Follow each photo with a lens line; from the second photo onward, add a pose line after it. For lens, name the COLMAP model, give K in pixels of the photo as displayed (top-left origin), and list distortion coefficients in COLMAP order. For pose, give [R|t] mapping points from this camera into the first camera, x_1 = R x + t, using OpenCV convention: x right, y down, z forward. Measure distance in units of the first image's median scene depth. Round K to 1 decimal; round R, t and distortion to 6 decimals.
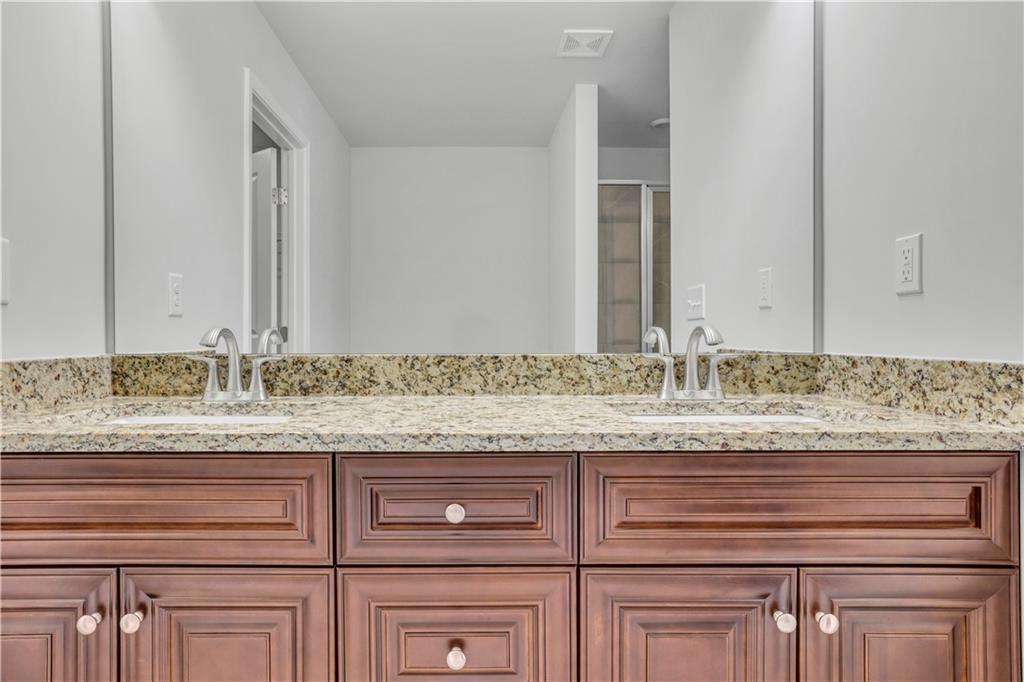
lens RADIAL K [[592.3, 0, 472.2], [0, 592.3, 340.1], [0, 0, 1]] dist [-0.032787, 0.034831]
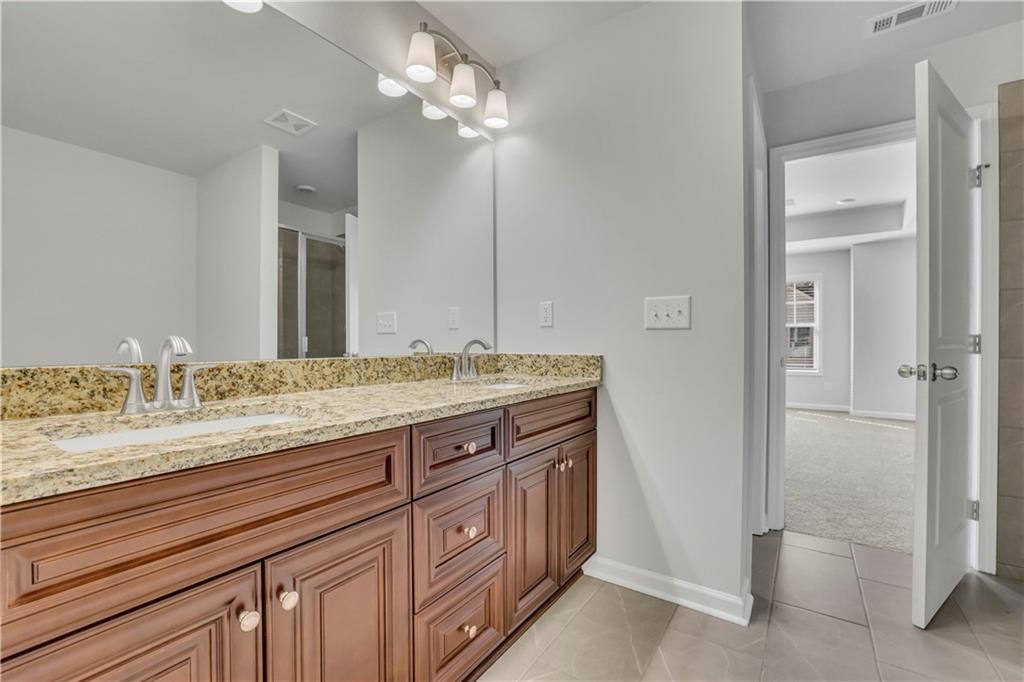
lens RADIAL K [[437.5, 0, 508.8], [0, 437.5, 335.0], [0, 0, 1]] dist [-0.039266, 0.011230]
pose [[0.565701, 0.018063, 0.824413, -0.638019], [0.003226, 0.999704, -0.024118, -0.003694], [-0.824604, 0.016303, 0.565475, 0.115531]]
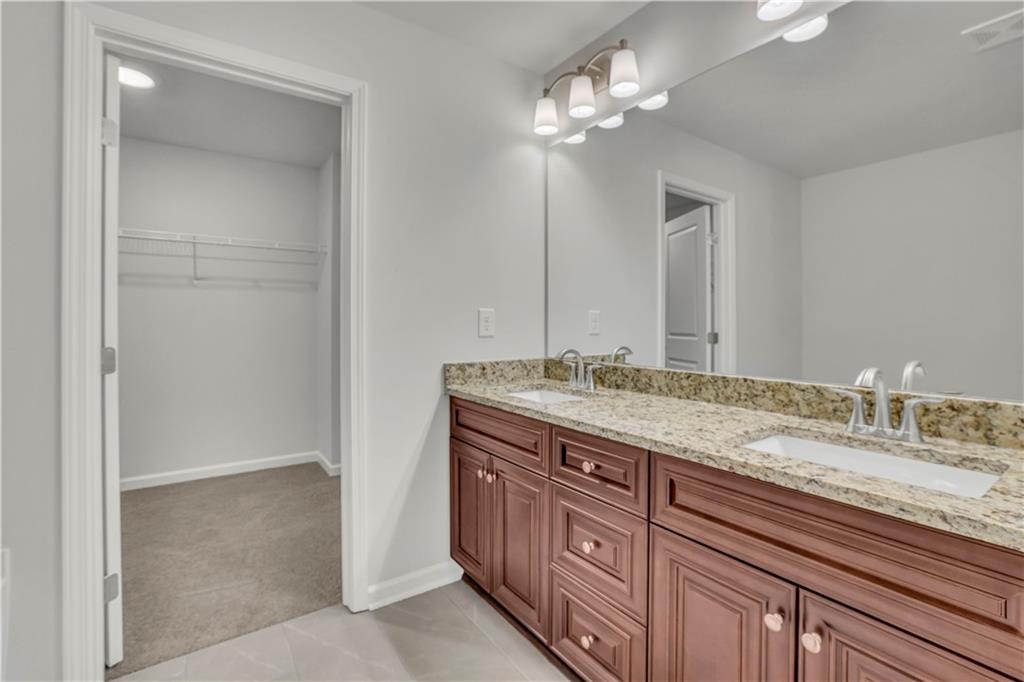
lens RADIAL K [[464.4, 0, 526.5], [0, 464.4, 329.6], [0, 0, 1]] dist [-0.036104, 0.019715]
pose [[0.597594, 0.015625, -0.801646, 0.614894], [-0.009141, 0.999878, 0.012675, -0.089999], [0.801747, -0.000247, 0.597664, 0.005461]]
